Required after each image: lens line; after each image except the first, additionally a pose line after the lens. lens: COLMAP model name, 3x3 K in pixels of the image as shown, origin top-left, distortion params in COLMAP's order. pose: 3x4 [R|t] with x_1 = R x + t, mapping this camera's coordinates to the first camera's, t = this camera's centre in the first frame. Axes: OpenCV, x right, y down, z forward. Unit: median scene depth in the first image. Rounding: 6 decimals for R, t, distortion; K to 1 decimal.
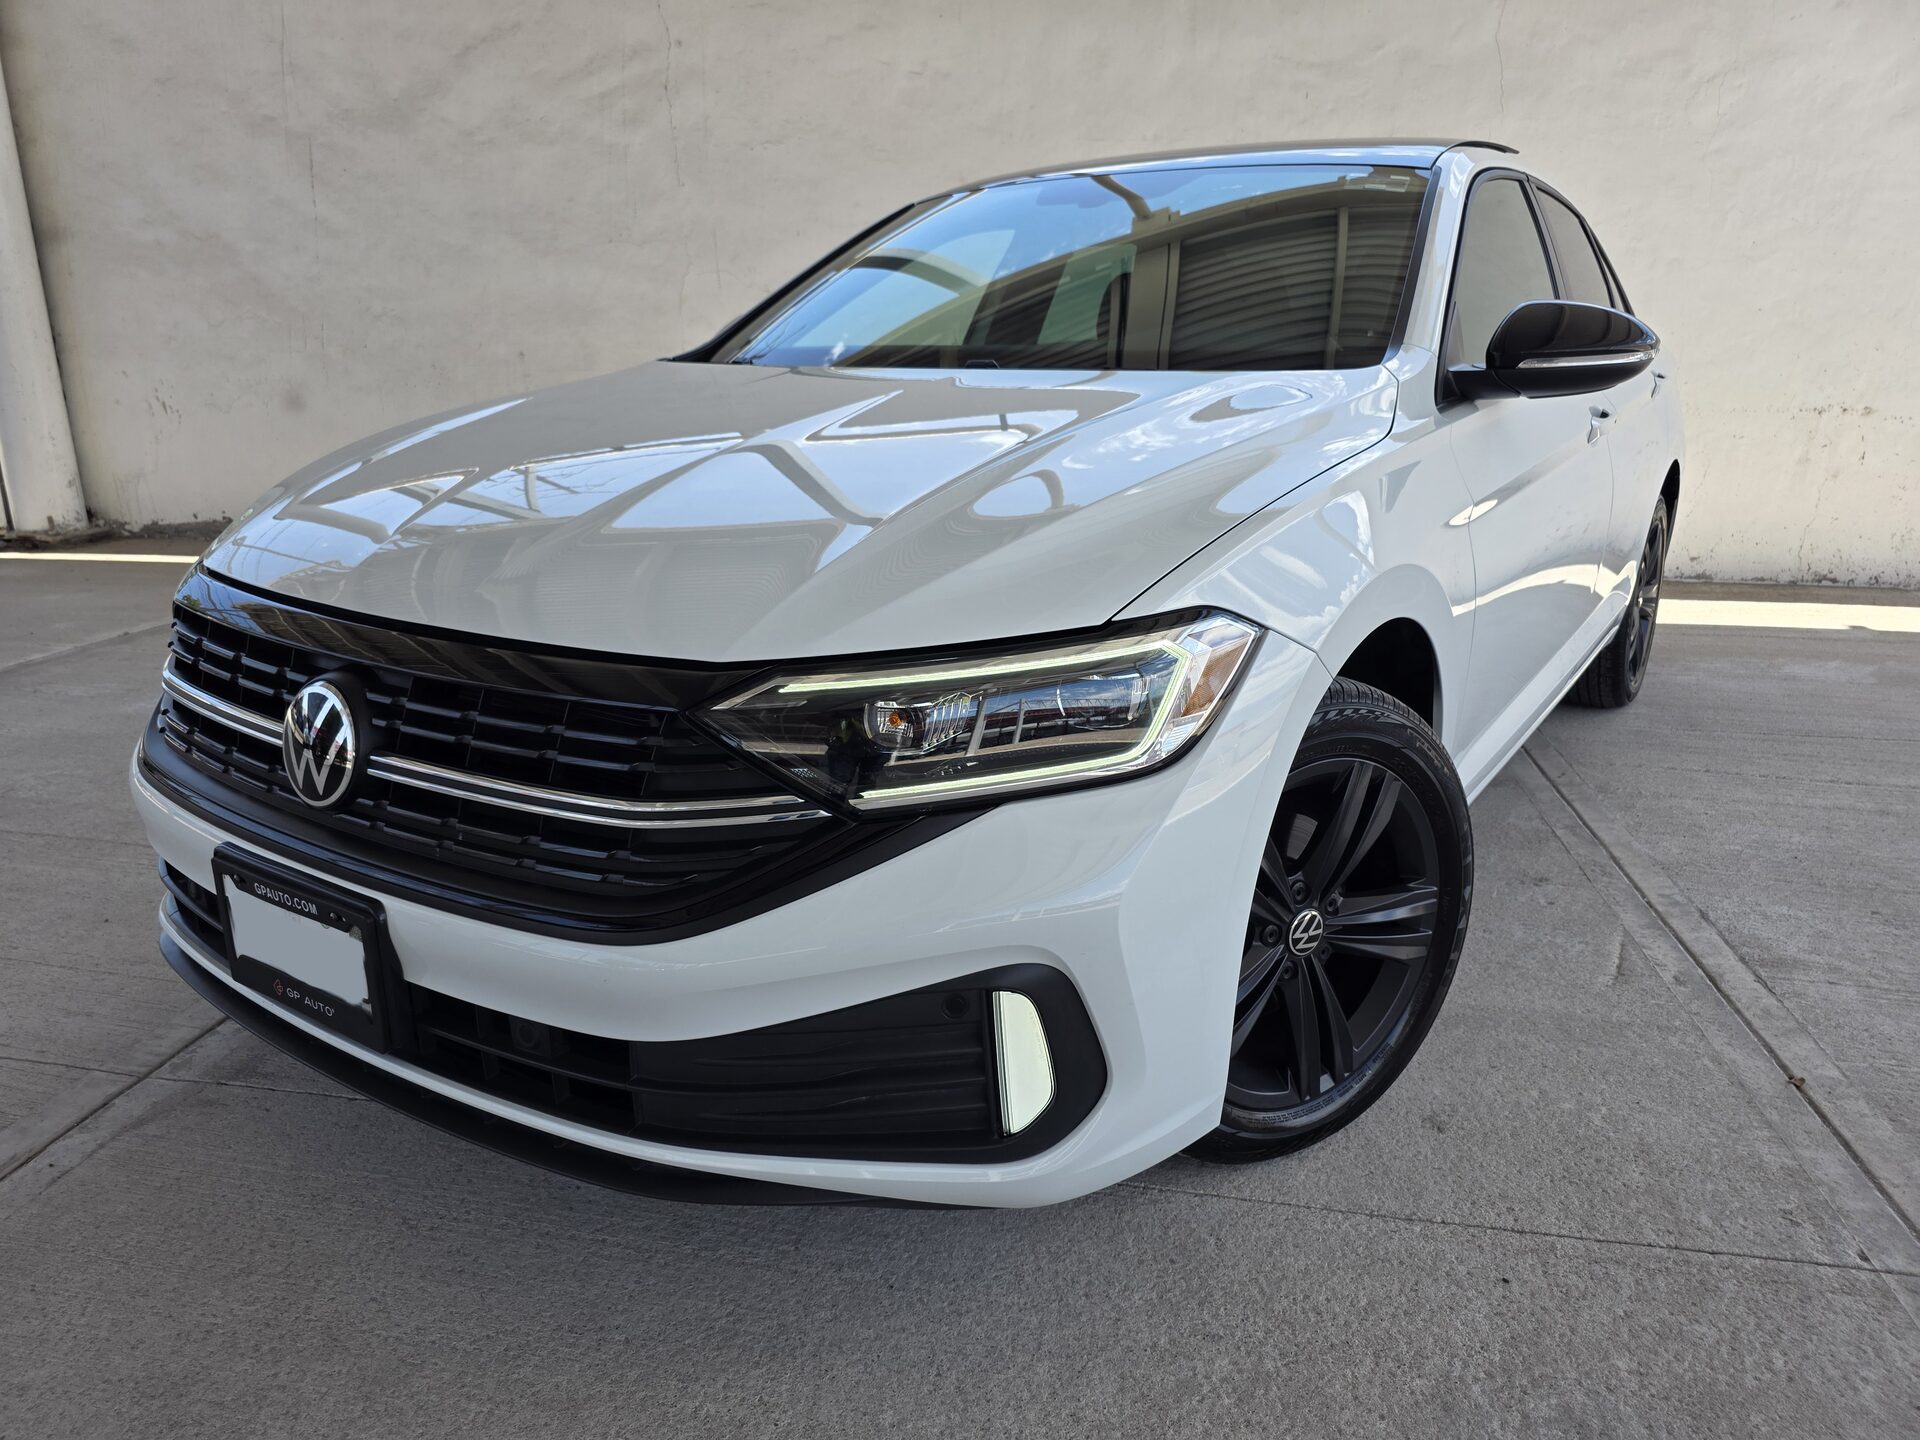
lens RADIAL K [[1271.4, 0, 966.2], [0, 1271.4, 728.8], [0, 0, 1]] dist [0.036350, -0.041217]
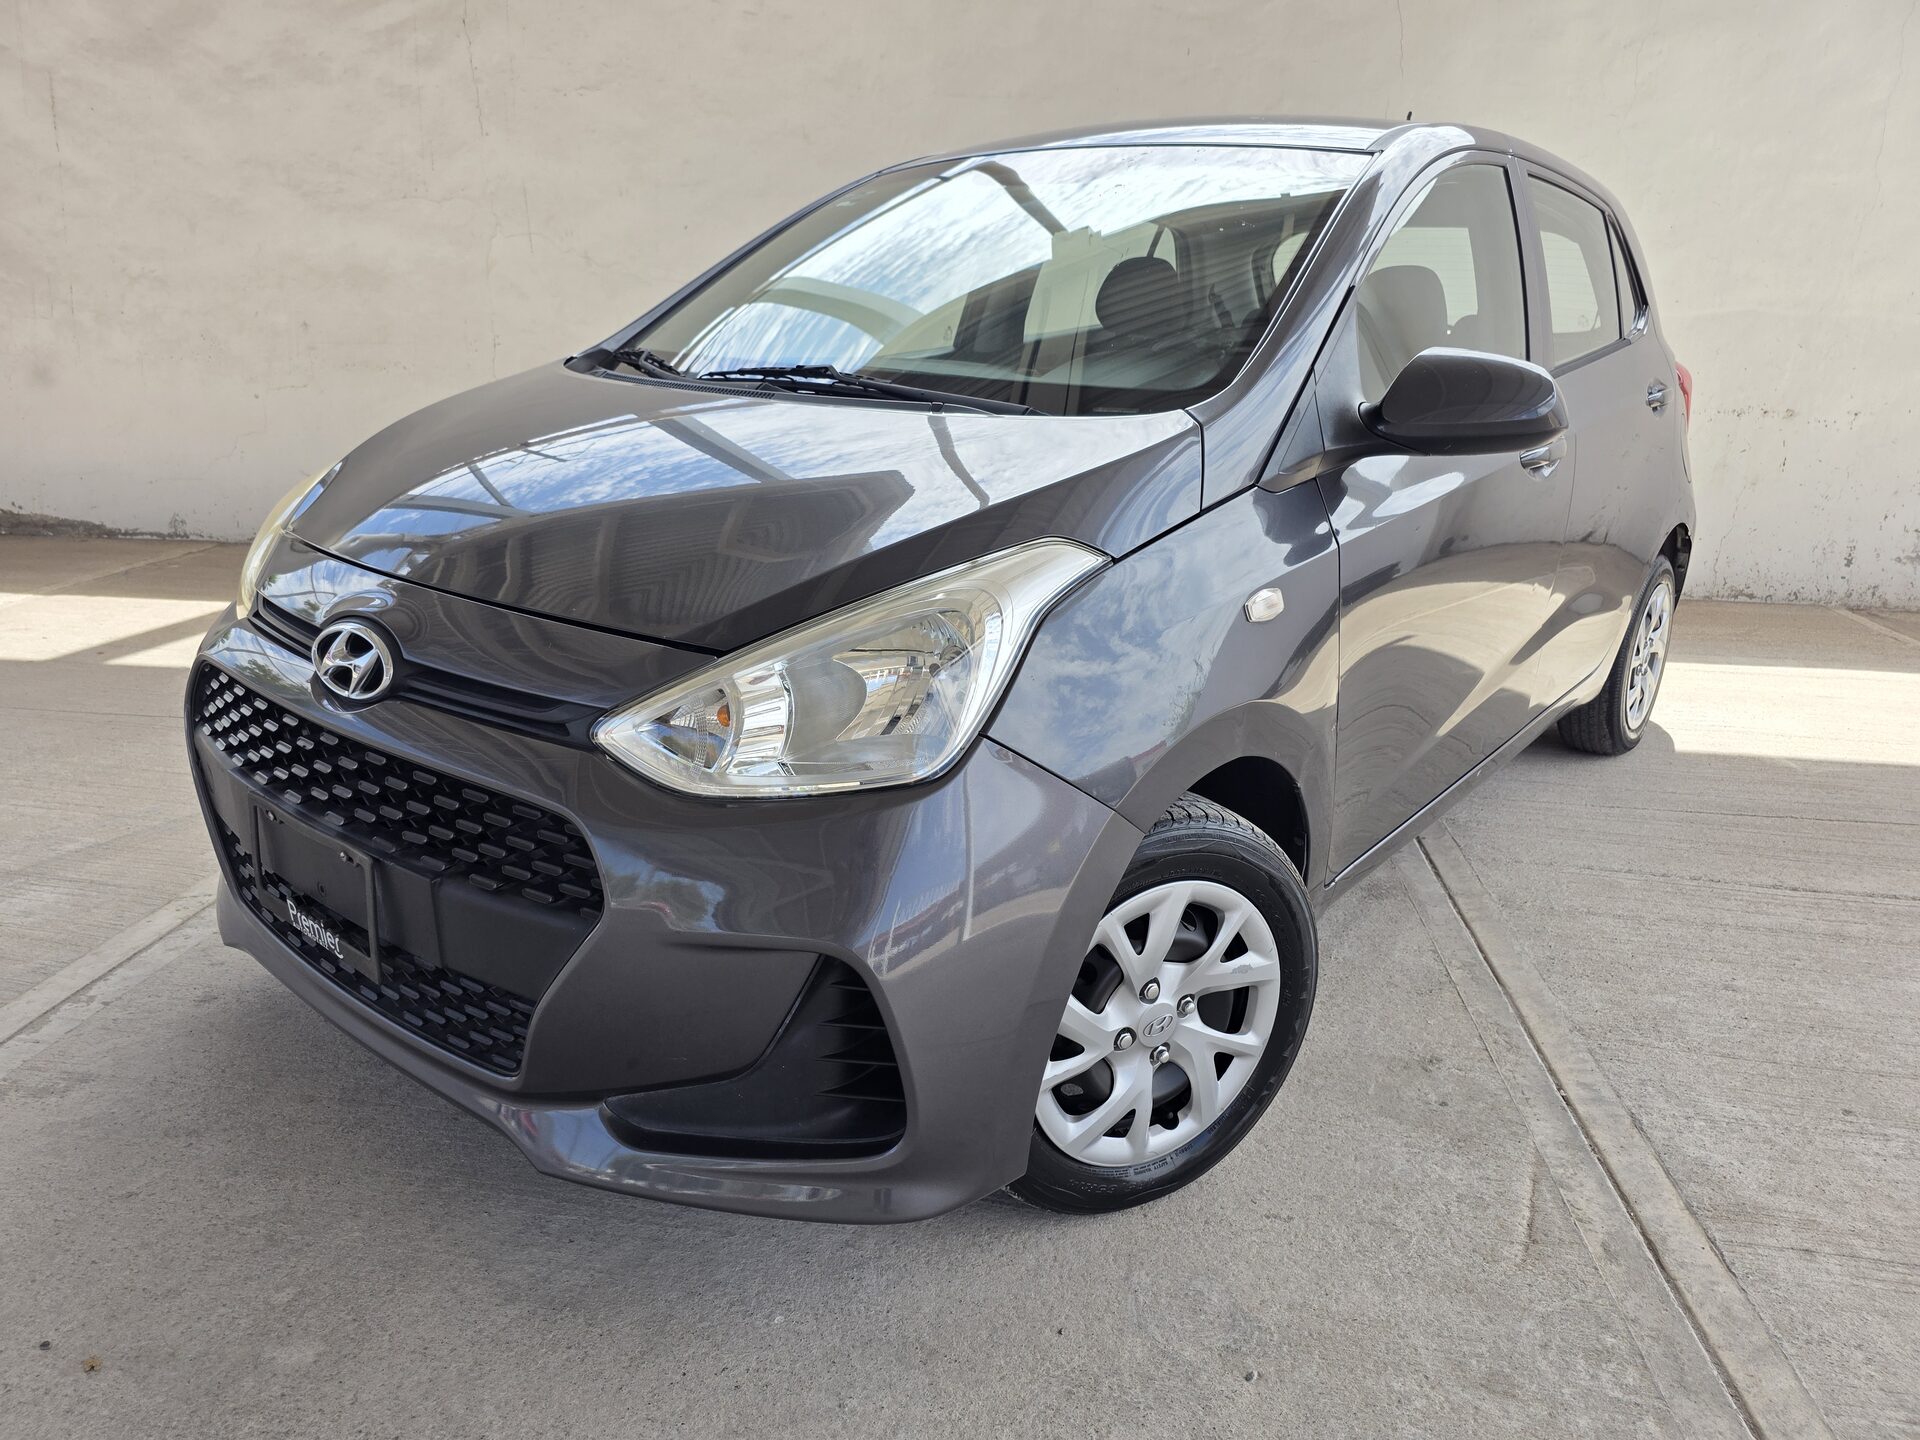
lens RADIAL K [[1275.3, 0, 958.5], [0, 1275.3, 709.4], [0, 0, 1]] dist [0.044304, -0.046616]
pose [[0.998246, -0.001710, 0.059183, 0.052110], [0.000937, 0.999914, 0.013083, -0.047586], [-0.059200, -0.013004, 0.998161, 0.107119]]
